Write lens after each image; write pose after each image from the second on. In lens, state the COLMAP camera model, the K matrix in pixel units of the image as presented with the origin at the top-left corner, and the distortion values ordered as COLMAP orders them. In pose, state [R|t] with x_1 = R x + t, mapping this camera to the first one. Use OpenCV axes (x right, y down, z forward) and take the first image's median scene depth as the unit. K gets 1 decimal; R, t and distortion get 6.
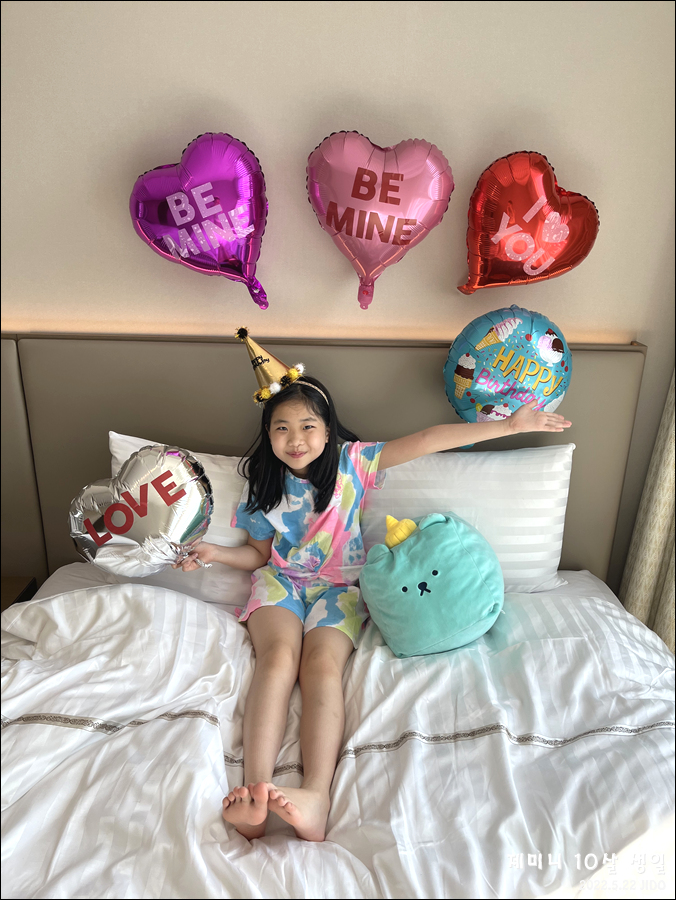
lens RADIAL K [[662.0, 0, 334.8], [0, 662.0, 455.6], [0, 0, 1]] dist [0.000258, 0.003644]
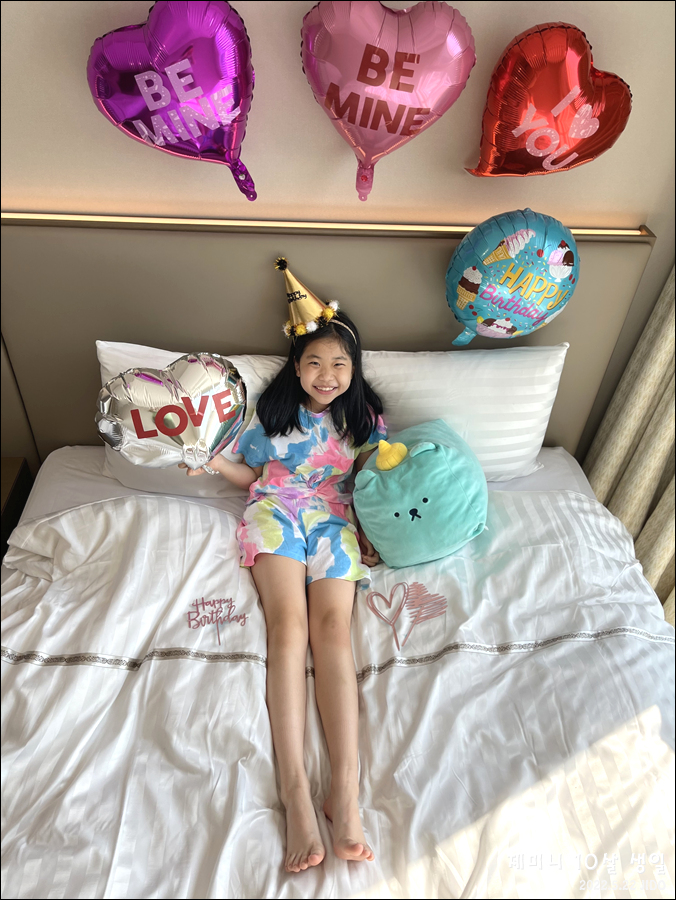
lens RADIAL K [[669.6, 0, 338.0], [0, 669.6, 450.0], [0, 0, 1]] dist [0.007232, 0.002215]
pose [[0.997075, -0.015527, 0.074838, -0.068773], [-0.012598, 0.932368, 0.361292, -0.252379], [-0.075386, -0.361178, 0.929445, 0.031474]]
